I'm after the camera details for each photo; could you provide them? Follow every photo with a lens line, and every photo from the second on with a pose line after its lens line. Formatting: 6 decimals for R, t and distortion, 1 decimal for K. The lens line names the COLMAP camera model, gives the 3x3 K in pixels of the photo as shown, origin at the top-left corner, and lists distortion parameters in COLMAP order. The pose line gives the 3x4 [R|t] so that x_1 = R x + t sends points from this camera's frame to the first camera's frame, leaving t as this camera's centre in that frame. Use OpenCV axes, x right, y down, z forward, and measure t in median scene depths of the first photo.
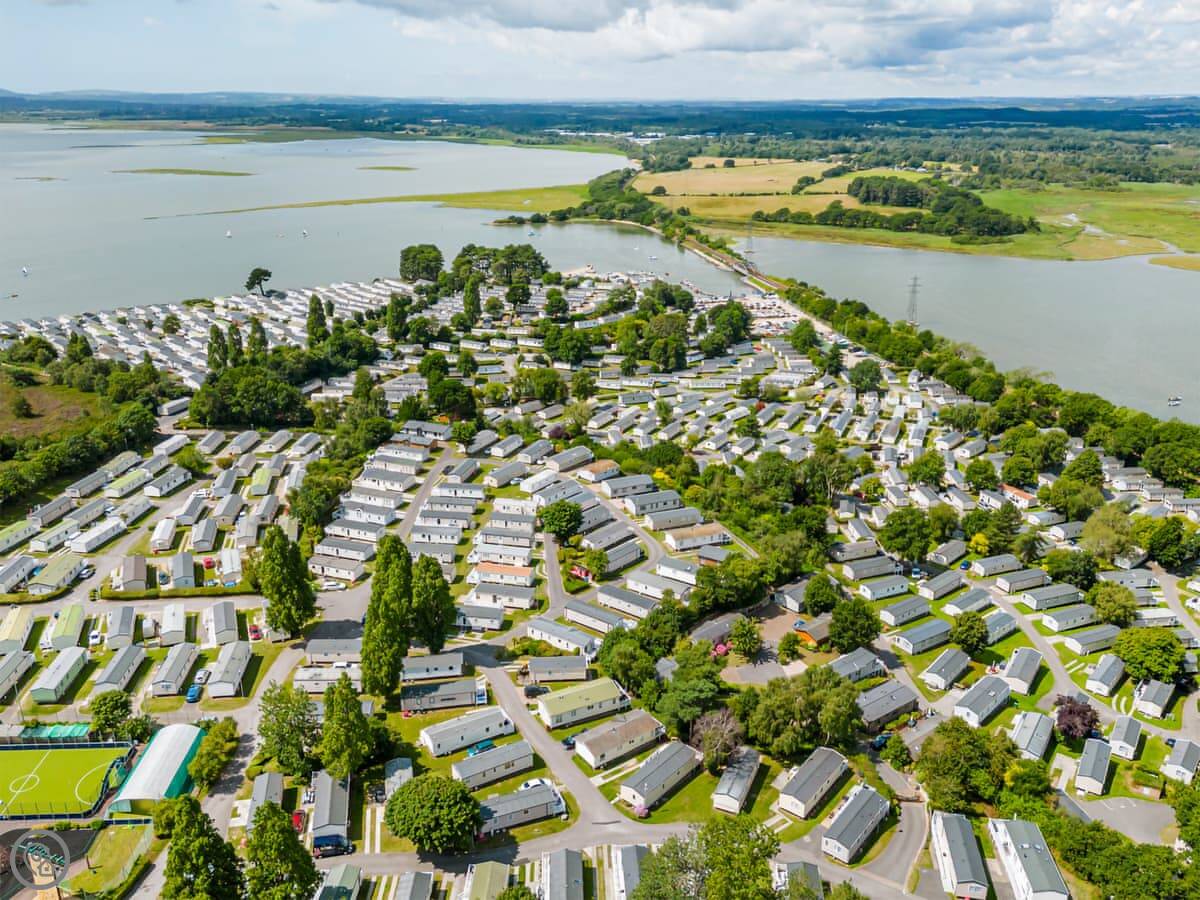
lens RADIAL K [[942.9, 0, 600.0], [0, 942.9, 450.0], [0, 0, 1]] dist [0.002969, 0.002345]
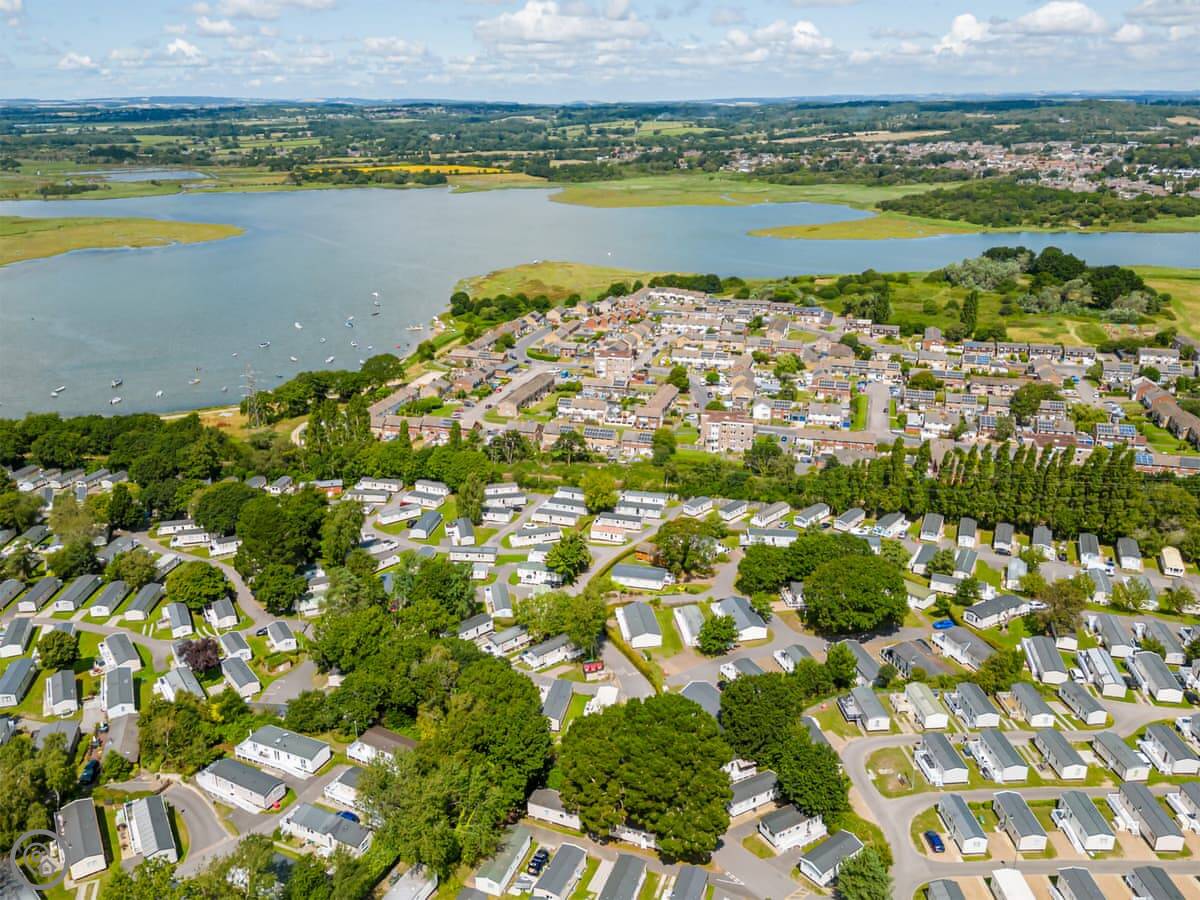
lens RADIAL K [[942.9, 0, 600.0], [0, 942.9, 450.0], [0, 0, 1]] dist [0.002969, 0.002345]
pose [[0.308524, -0.328320, 0.892759, -0.266109], [0.331677, 0.916772, 0.222529, -0.034673], [-0.891518, 0.227452, 0.391742, 0.062939]]
